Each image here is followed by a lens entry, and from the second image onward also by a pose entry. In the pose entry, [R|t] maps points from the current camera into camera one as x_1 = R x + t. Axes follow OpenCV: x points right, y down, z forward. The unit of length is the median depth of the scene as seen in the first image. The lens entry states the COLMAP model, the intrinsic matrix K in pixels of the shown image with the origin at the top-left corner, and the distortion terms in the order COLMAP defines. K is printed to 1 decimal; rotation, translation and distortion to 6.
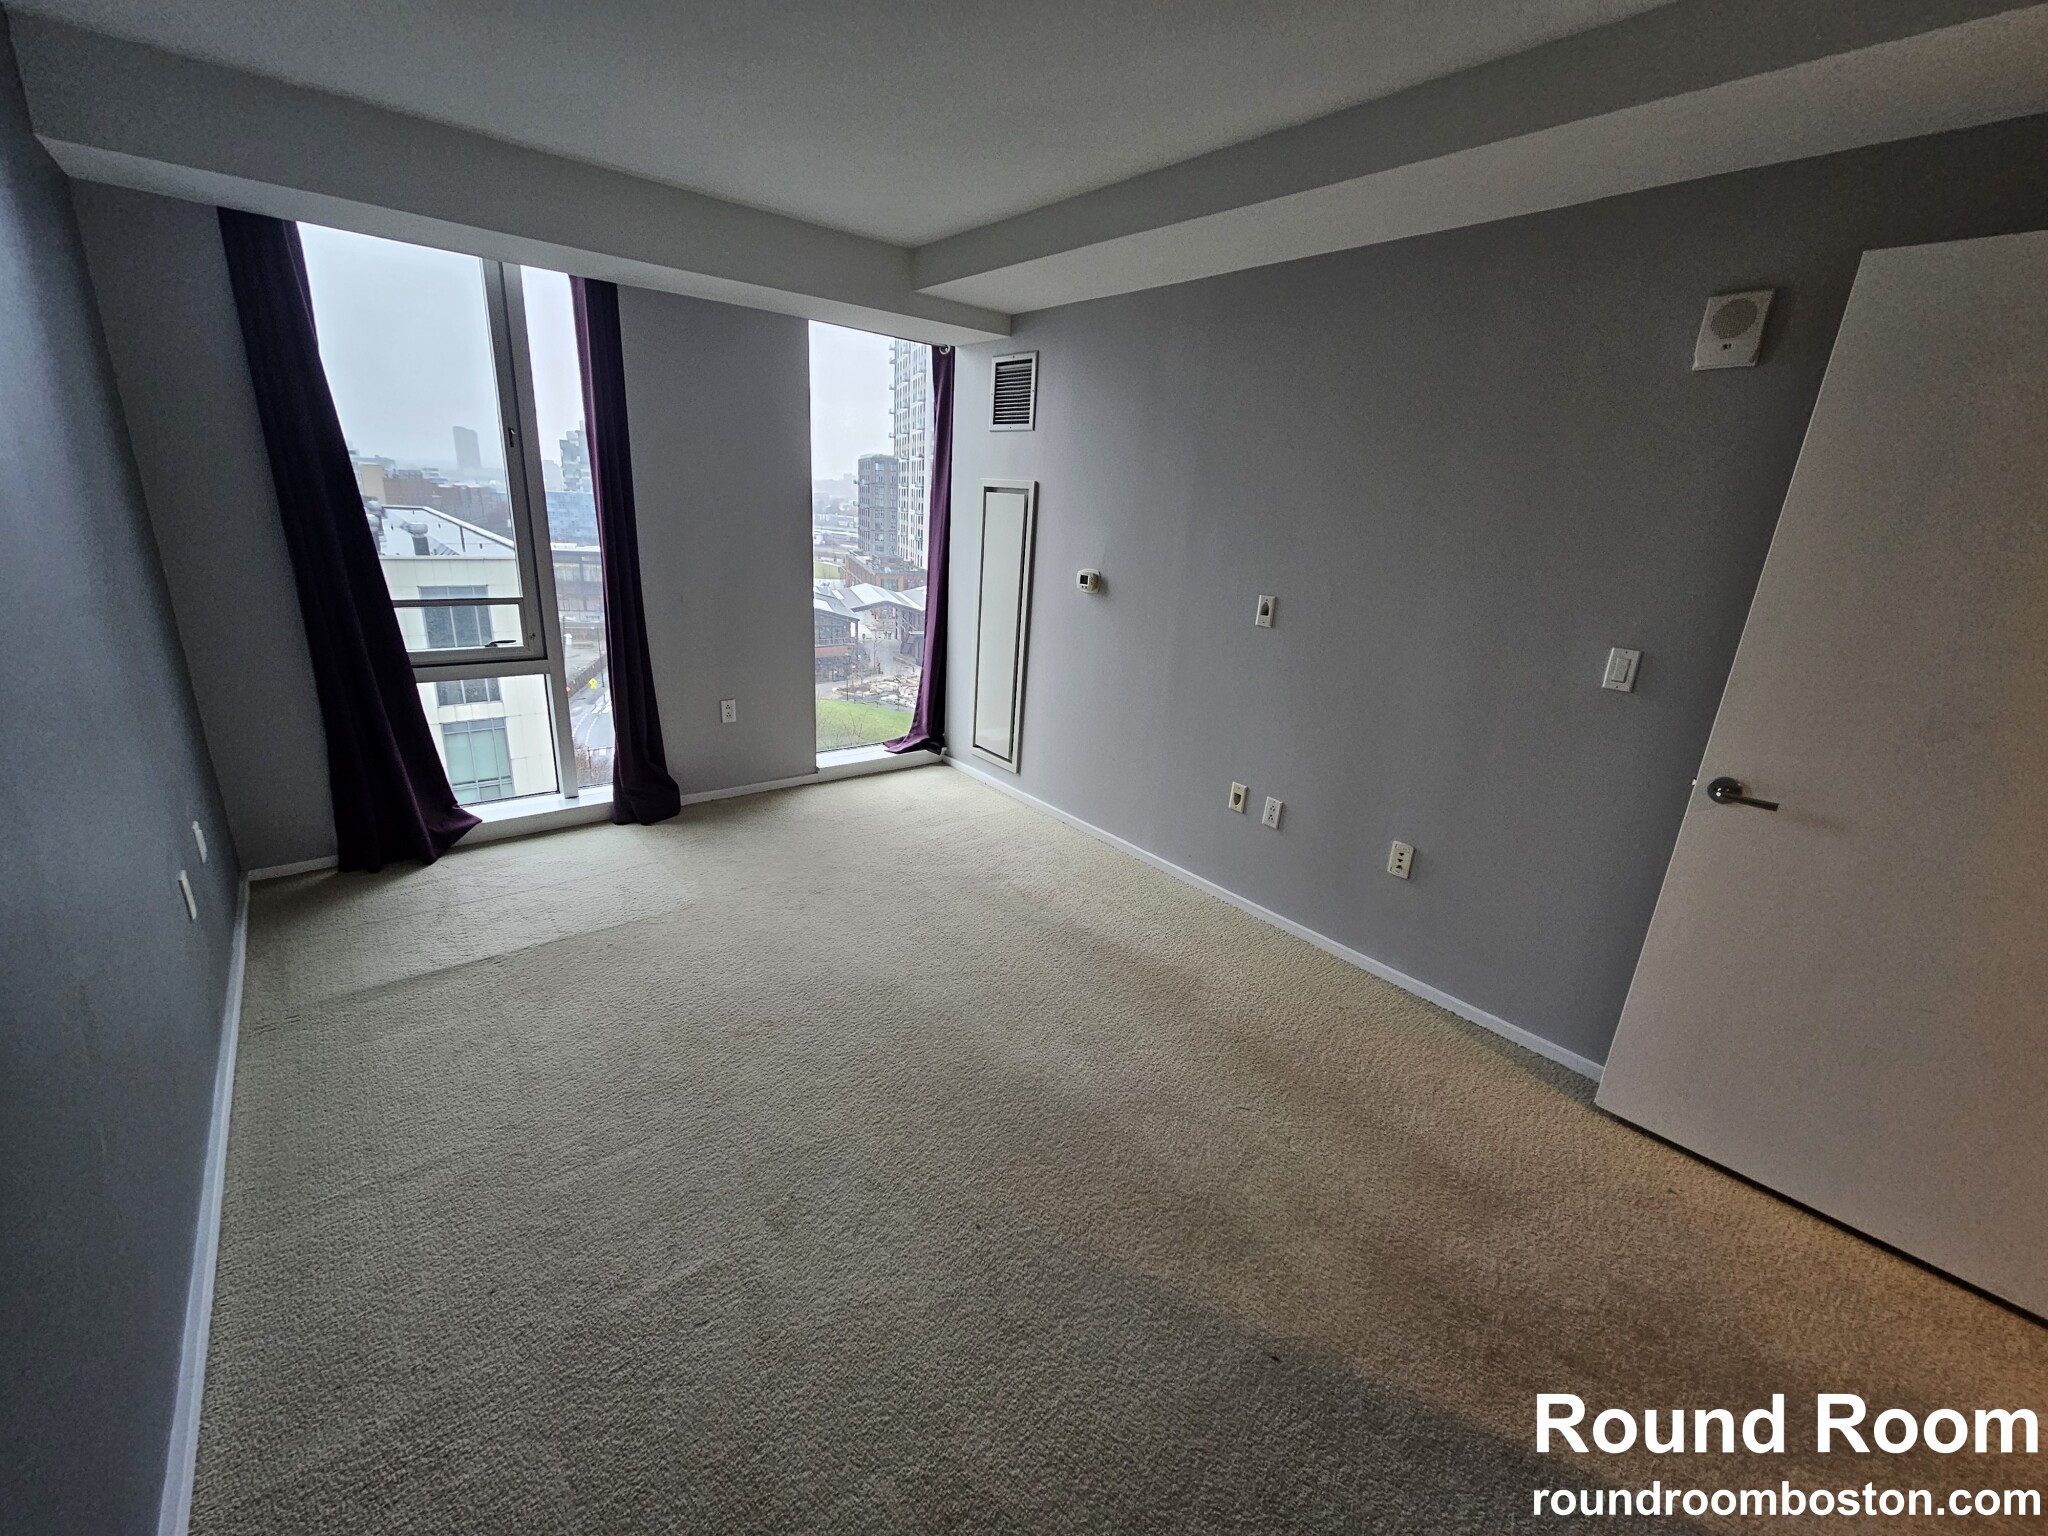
lens RADIAL K [[833.8, 0, 1024.0], [0, 833.8, 768.0], [0, 0, 1]] dist [-0.002725, -0.000280]
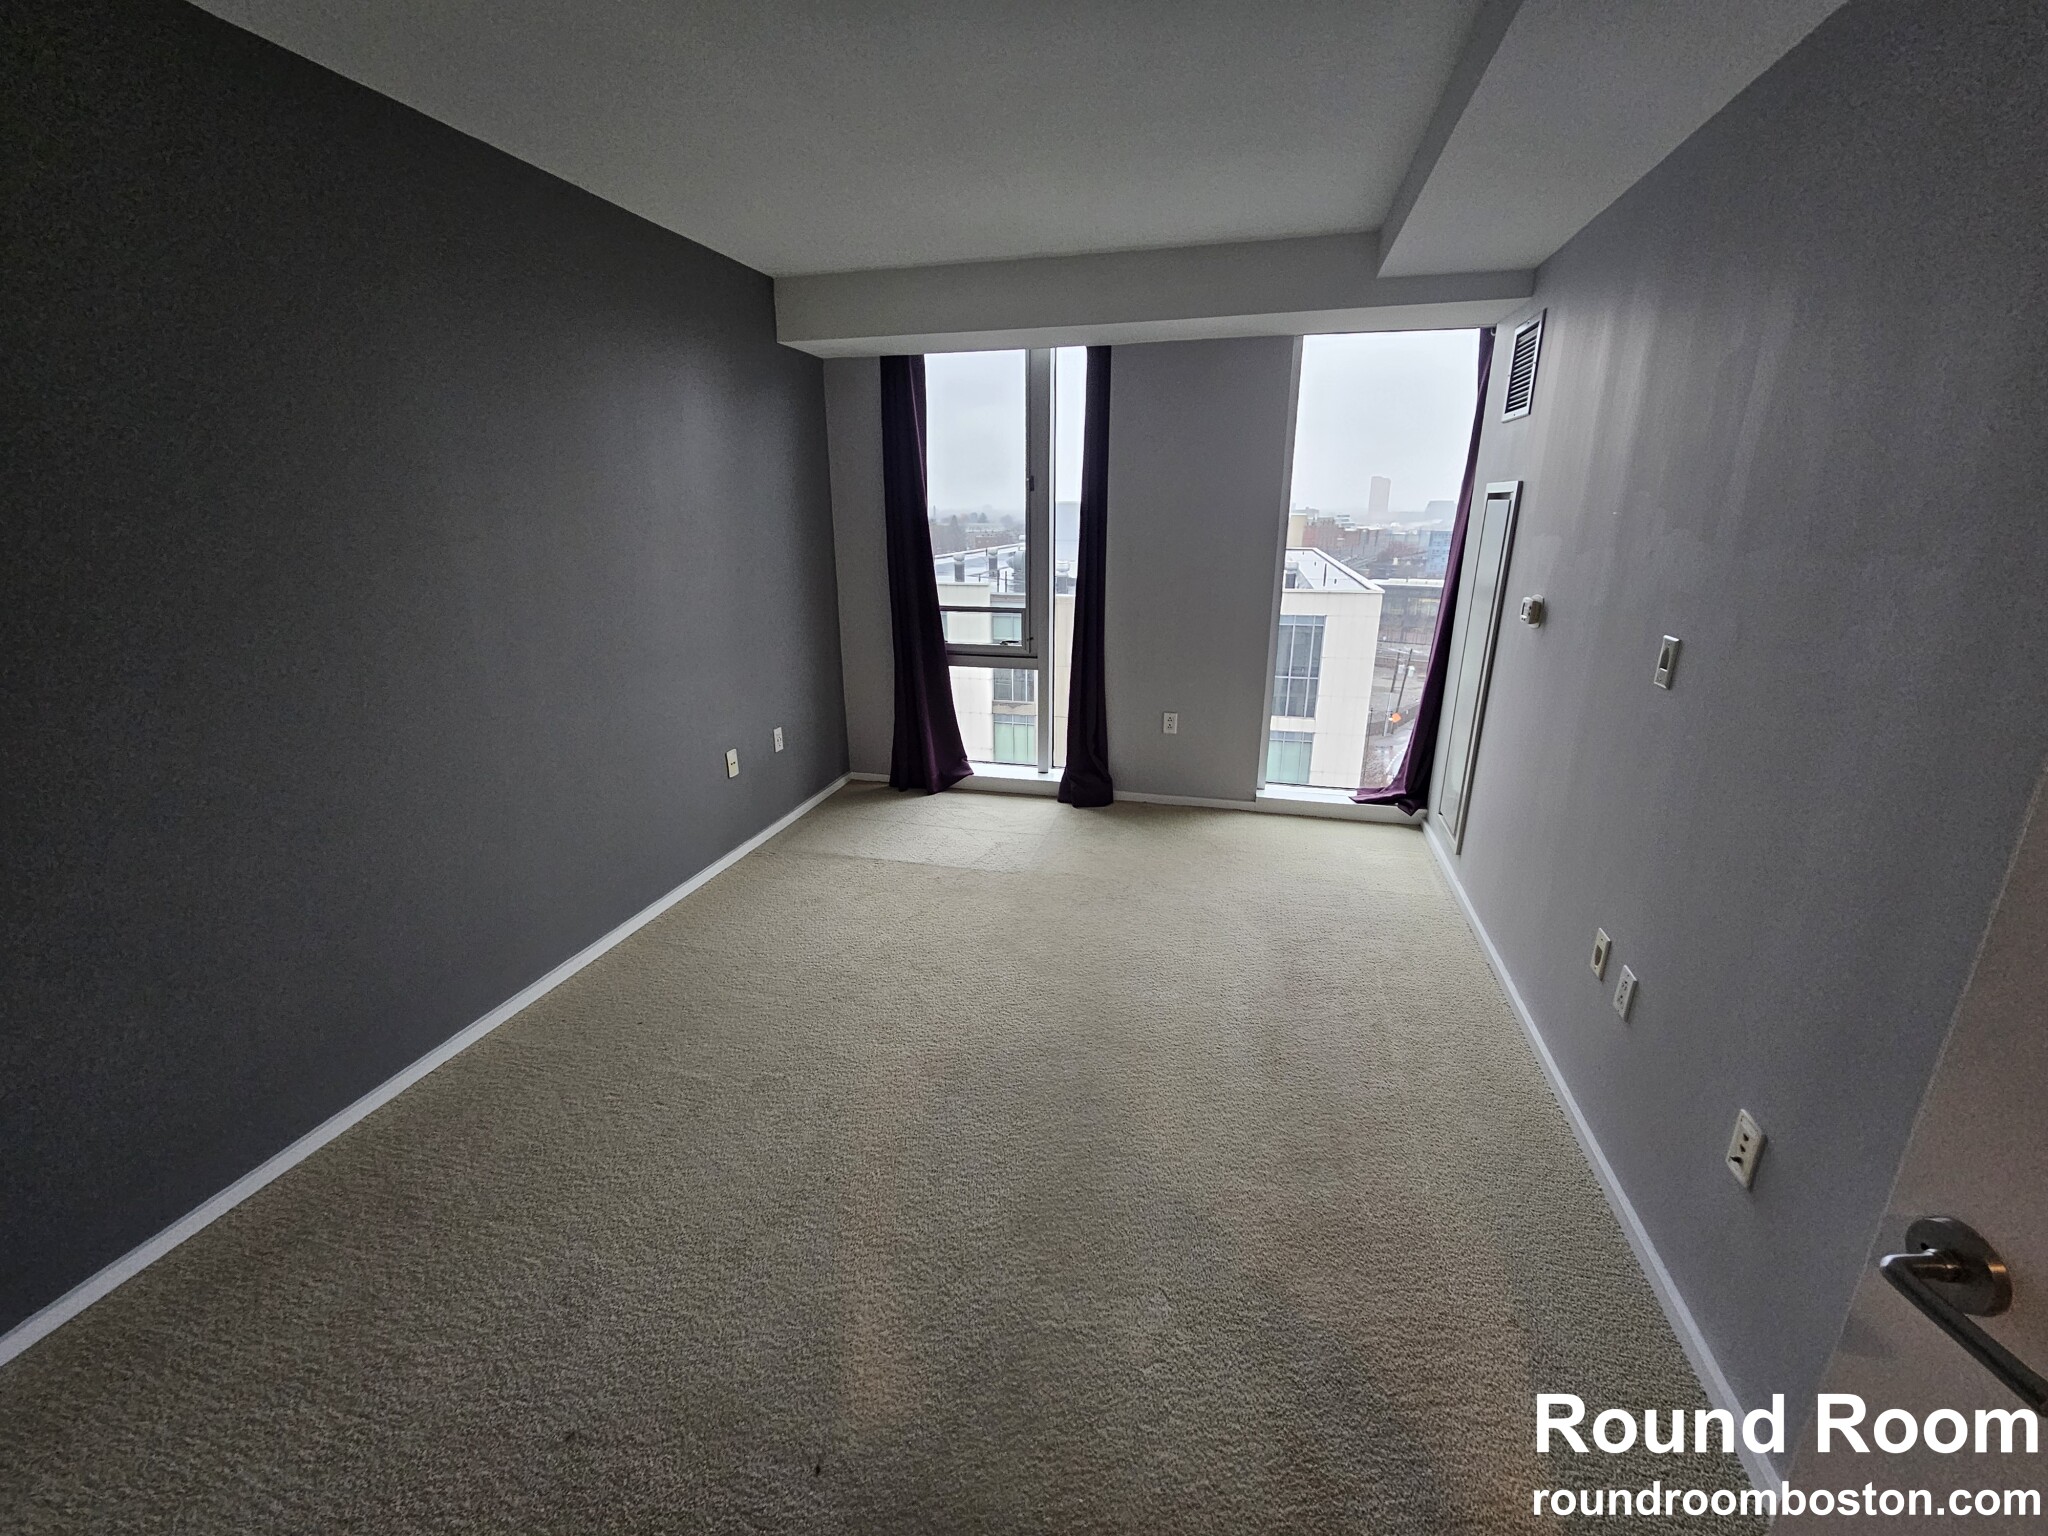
lens RADIAL K [[833.8, 0, 1024.0], [0, 833.8, 768.0], [0, 0, 1]] dist [-0.002725, -0.000280]
pose [[0.593246, 0.178983, -0.784872, 0.419828], [-0.210937, 0.975467, 0.063010, -0.044444], [0.776894, 0.128178, 0.616446, 0.231191]]
